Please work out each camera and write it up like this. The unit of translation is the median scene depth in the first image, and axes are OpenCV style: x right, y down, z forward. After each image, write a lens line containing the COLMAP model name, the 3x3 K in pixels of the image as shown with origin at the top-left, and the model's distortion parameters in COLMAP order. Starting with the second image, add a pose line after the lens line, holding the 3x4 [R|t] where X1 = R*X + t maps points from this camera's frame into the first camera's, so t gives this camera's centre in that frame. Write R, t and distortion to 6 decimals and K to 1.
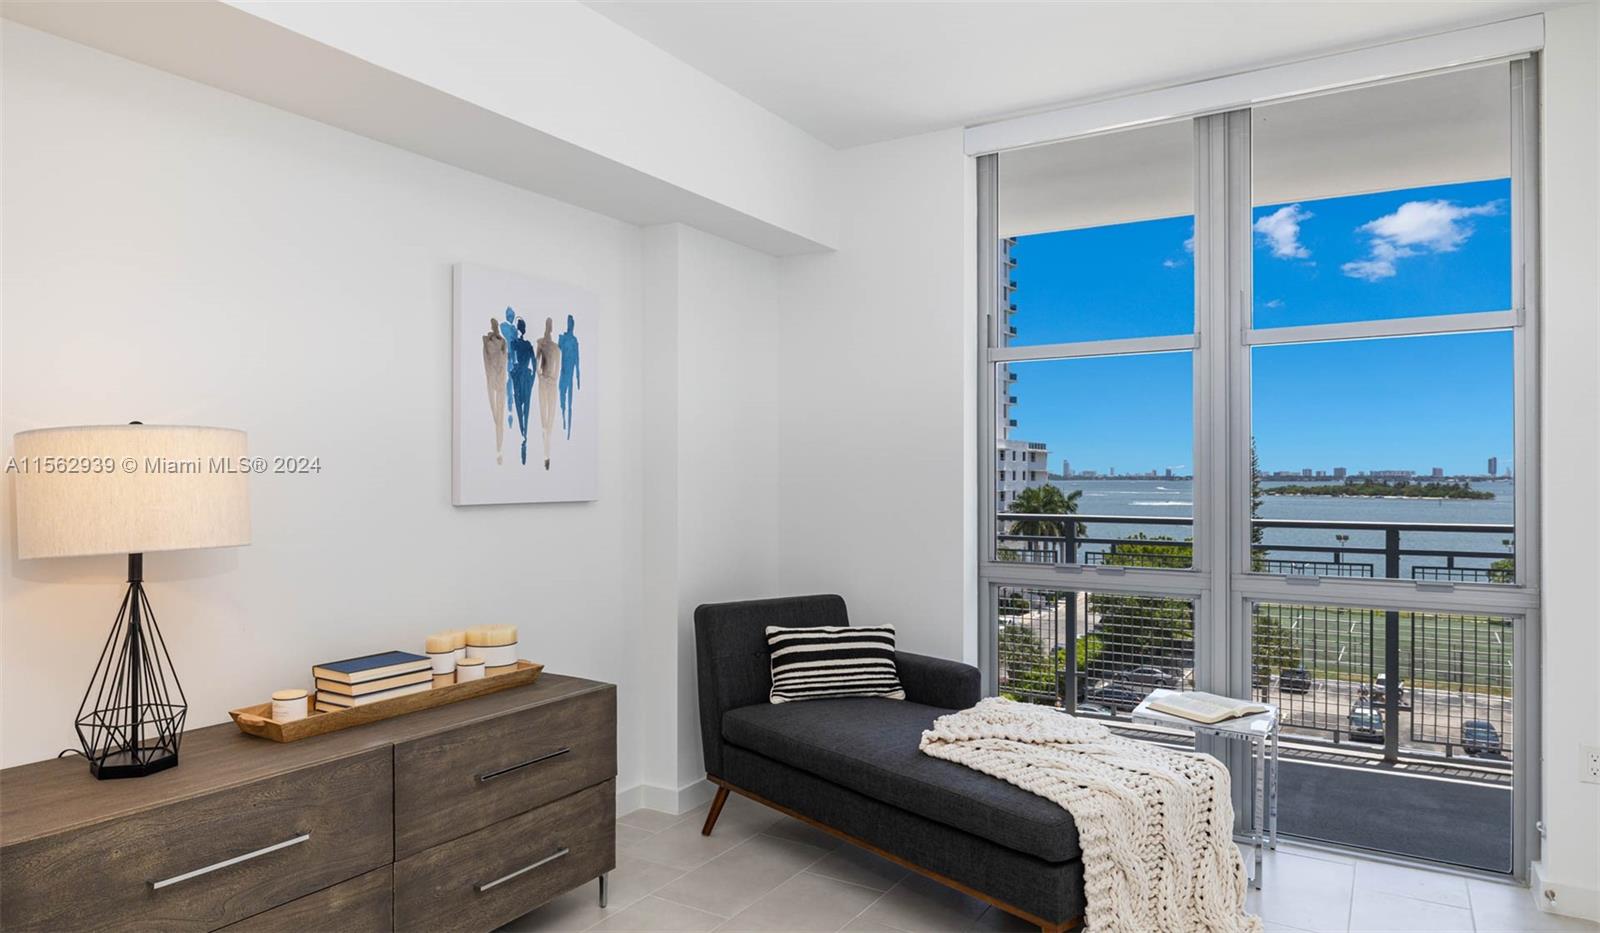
lens RADIAL K [[989.8, 0, 796.3], [0, 989.8, 475.1], [0, 0, 1]] dist [0.018576, -0.009921]
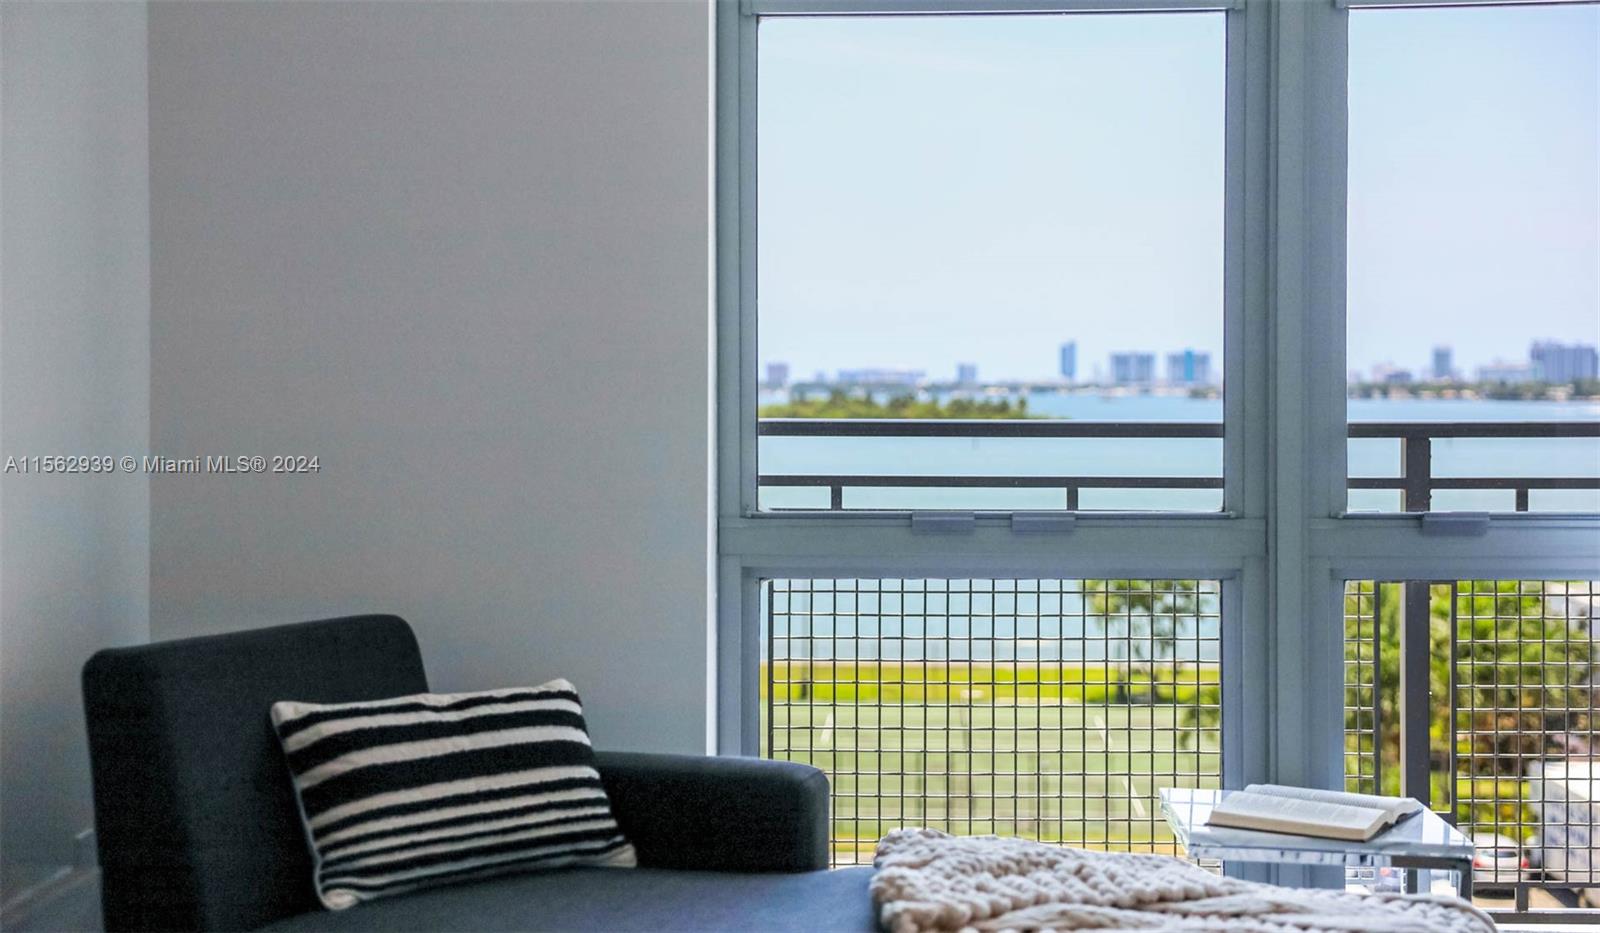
lens RADIAL K [[2638.7, 0, 814.6], [0, 2638.7, 454.6], [0, 0, 1]] dist [0.219074, 0.000000]
pose [[0.867823, -0.014143, 0.496671, -0.337376], [0.000538, 0.999621, 0.027525, 0.036786], [-0.496872, -0.023619, 0.867502, 0.070808]]
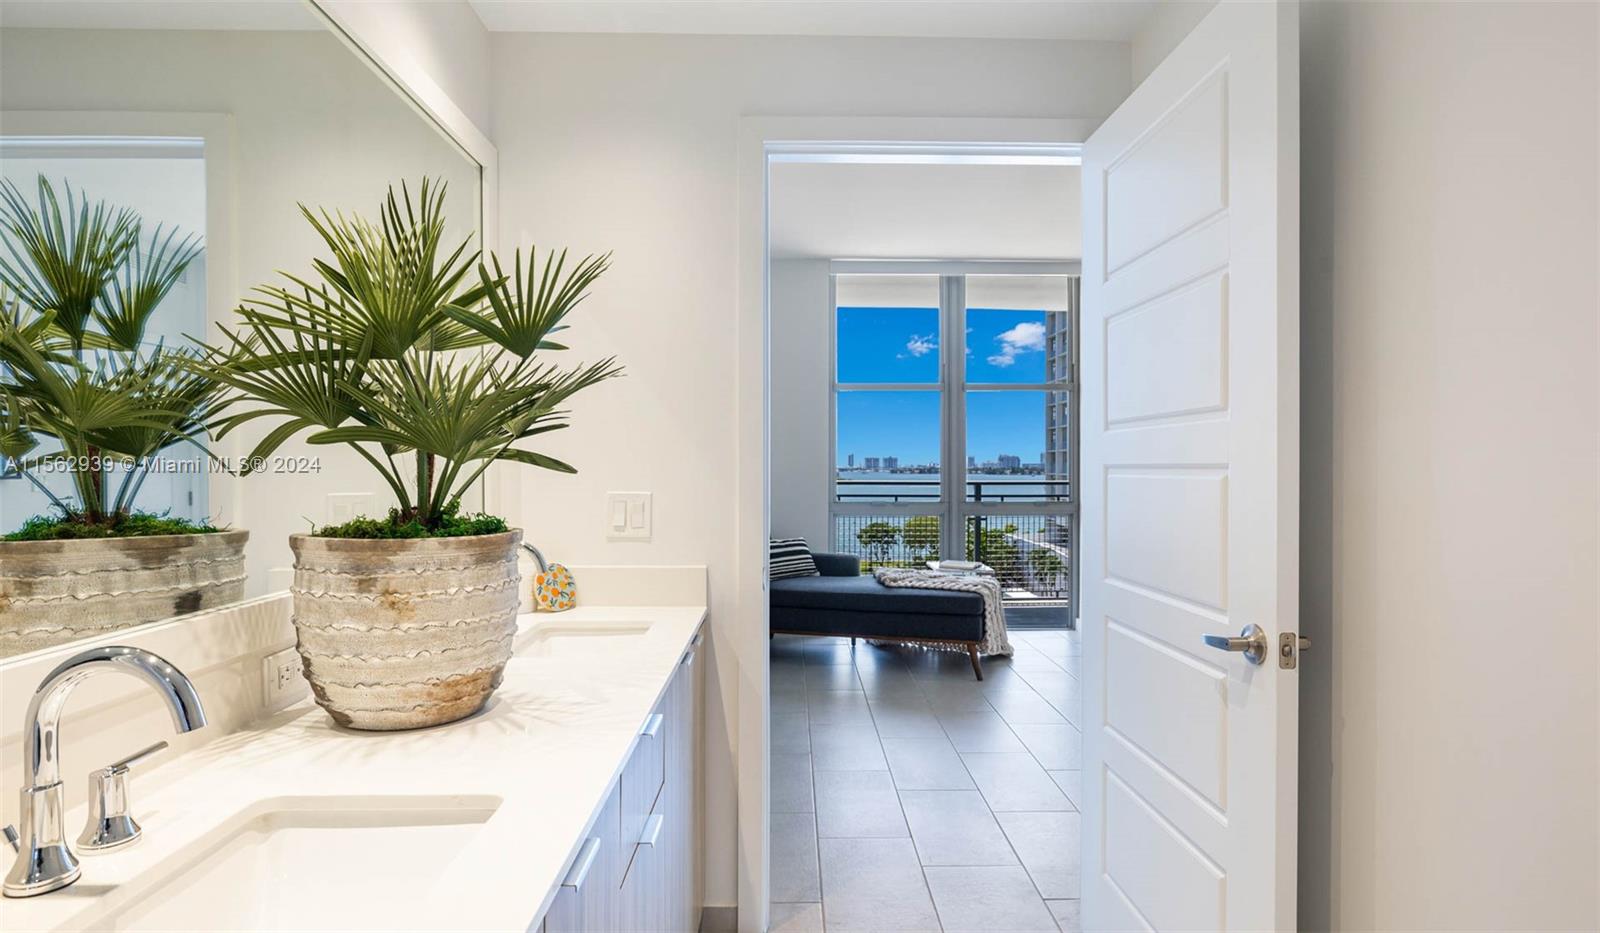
lens RADIAL K [[882.2, 0, 799.0], [0, 882.2, 470.5], [0, 0, 1]] dist [-0.002333, -0.000104]
pose [[0.848007, -0.002420, 0.529979, -0.773064], [0.000648, 0.999994, 0.003530, 0.025589], [-0.529984, -0.002651, 0.848003, -0.351837]]
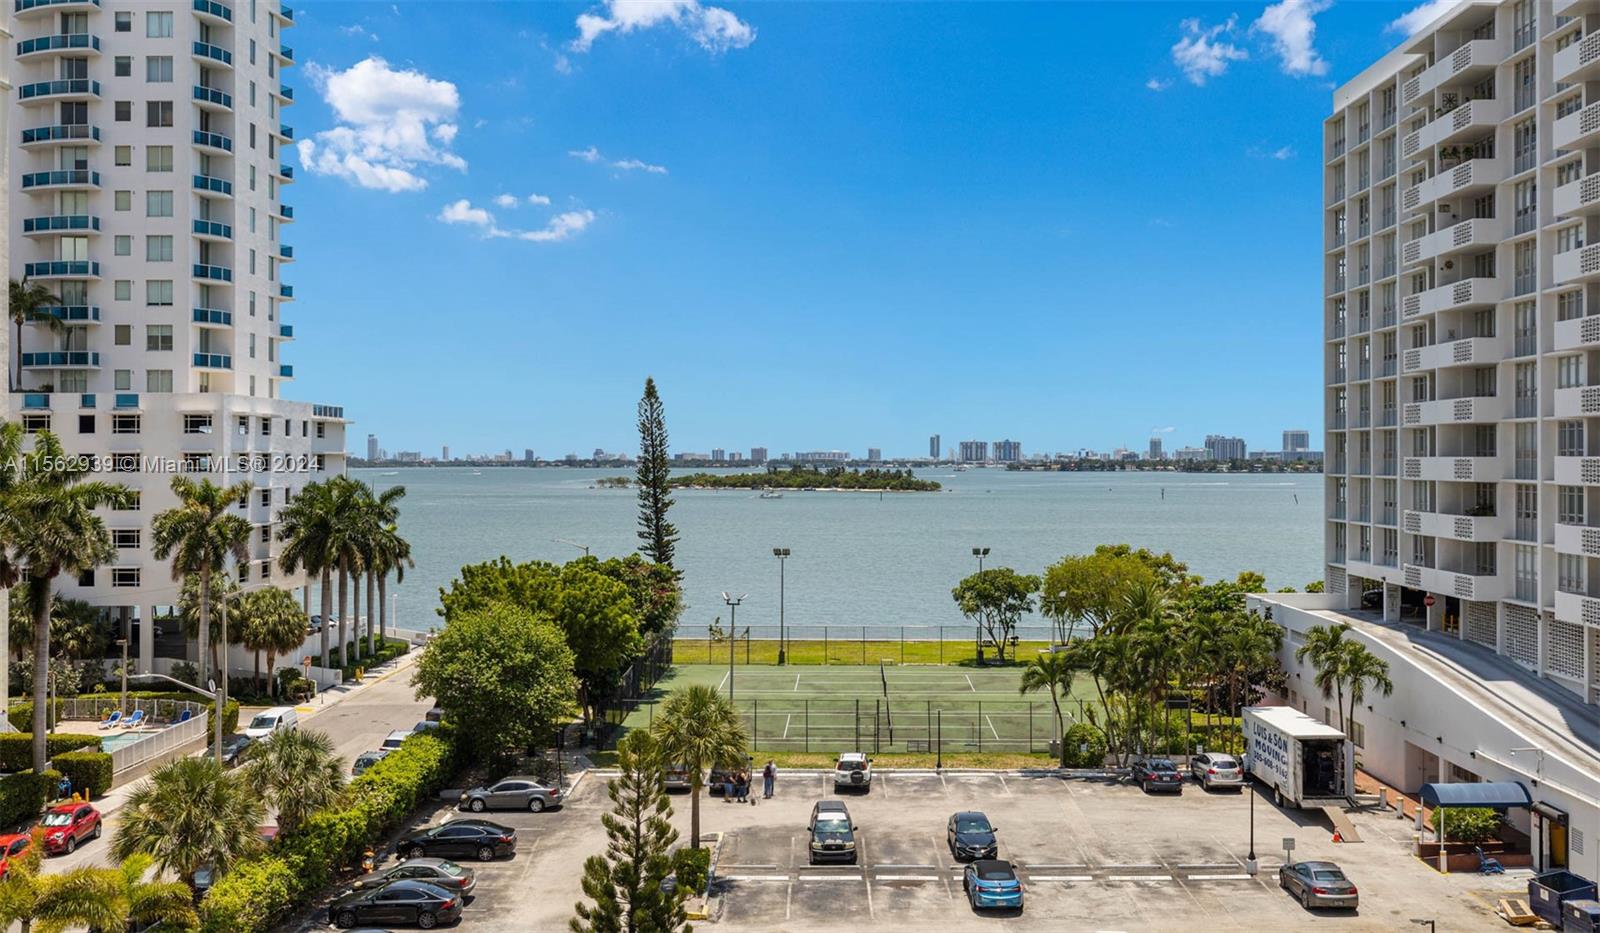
lens RADIAL K [[1534.4, 0, 819.9], [0, 1534.4, 493.6], [0, 0, 1]] dist [-0.015531, 0.000000]
pose [[0.854928, -0.013718, 0.518565, 0.597033], [0.002249, 0.999739, 0.022740, -0.009844], [-0.518742, -0.018275, 0.854736, 1.826595]]
